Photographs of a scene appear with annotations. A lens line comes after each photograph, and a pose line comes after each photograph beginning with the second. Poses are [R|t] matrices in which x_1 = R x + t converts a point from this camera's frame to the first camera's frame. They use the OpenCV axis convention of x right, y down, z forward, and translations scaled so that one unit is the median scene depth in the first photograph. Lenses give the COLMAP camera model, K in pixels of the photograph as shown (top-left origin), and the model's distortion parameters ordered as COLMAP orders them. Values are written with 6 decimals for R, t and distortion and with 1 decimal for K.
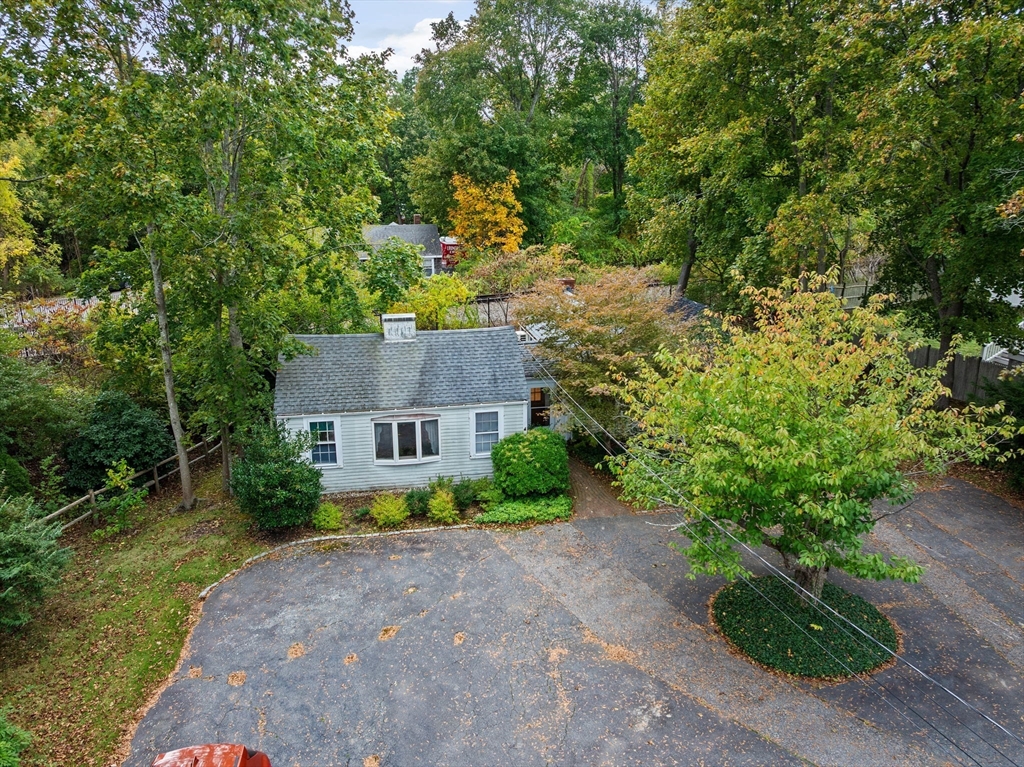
lens RADIAL K [[745.4, 0, 512.1], [0, 745.4, 383.0], [0, 0, 1]] dist [-0.007820, -0.003578]
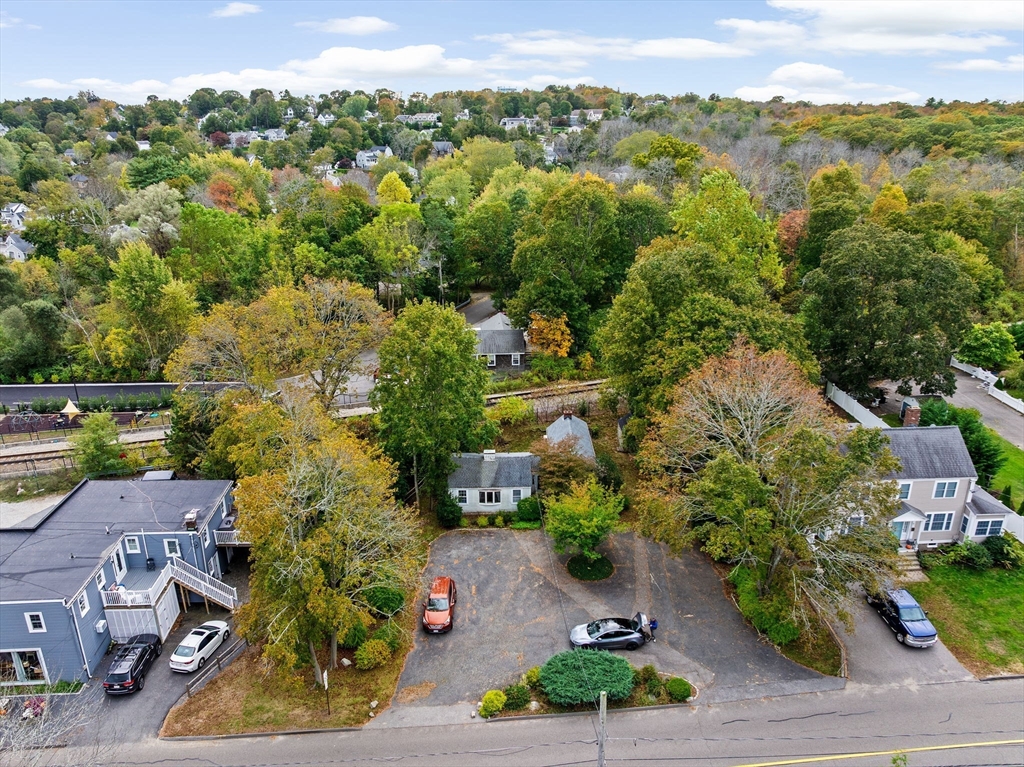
lens RADIAL K [[745.4, 0, 512.1], [0, 745.4, 383.4], [0, 0, 1]] dist [-0.007820, -0.003578]
pose [[0.987144, 0.055604, -0.149852, 0.399506], [-0.043538, 0.995628, 0.082635, -0.679509], [0.153791, -0.075048, 0.985249, -2.050545]]
